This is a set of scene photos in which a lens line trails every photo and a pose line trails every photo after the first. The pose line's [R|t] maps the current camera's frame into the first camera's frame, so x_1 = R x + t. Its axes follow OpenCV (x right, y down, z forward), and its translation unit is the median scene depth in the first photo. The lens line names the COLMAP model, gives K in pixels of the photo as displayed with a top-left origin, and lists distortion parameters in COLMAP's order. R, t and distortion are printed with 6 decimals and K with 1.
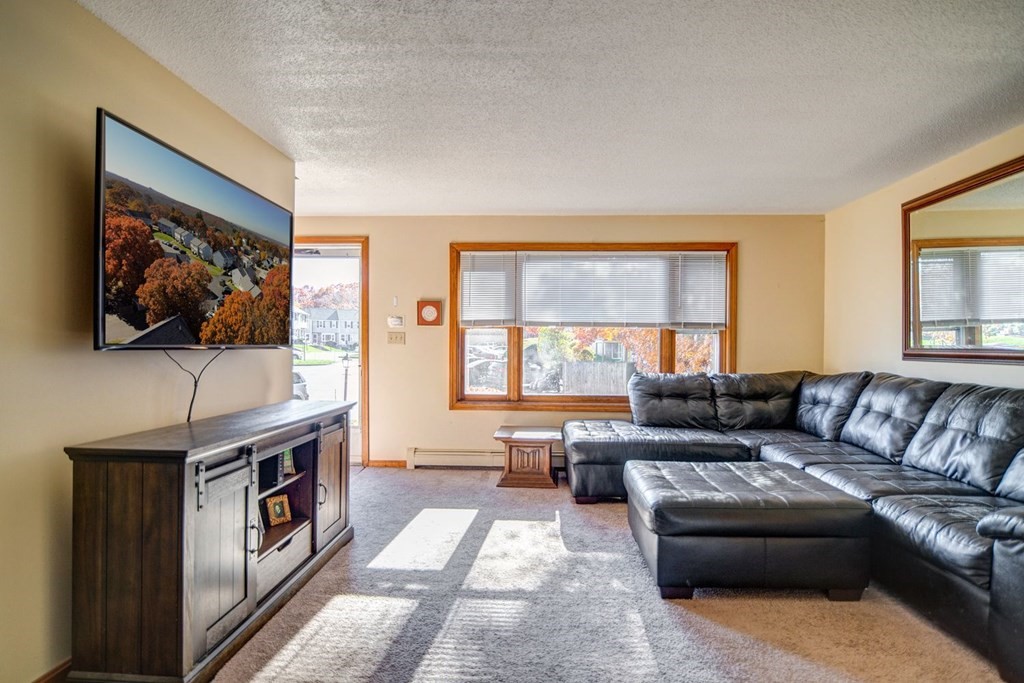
lens RADIAL K [[522.6, 0, 513.9], [0, 522.6, 346.3], [0, 0, 1]] dist [0.011800, -0.002719]
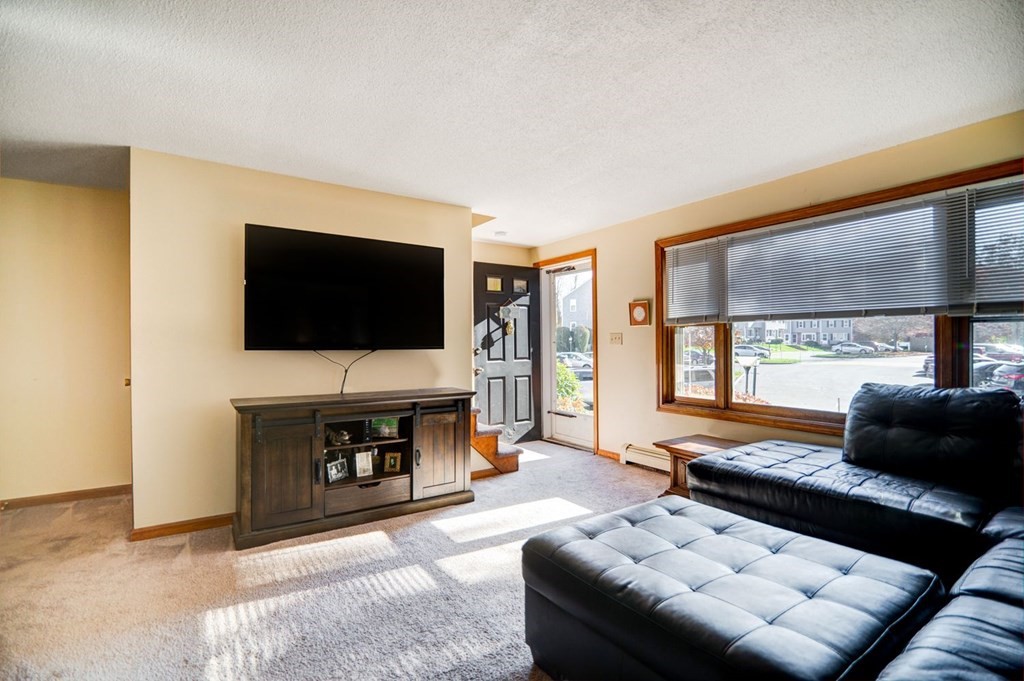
lens RADIAL K [[462.5, 0, 505.3], [0, 462.5, 337.6], [0, 0, 1]] dist [0.013827, 0.001858]
pose [[0.619132, -0.021269, -0.784999, 0.389033], [0.007718, 0.999750, -0.021000, 0.000518], [0.785249, 0.006944, 0.619141, 0.239226]]
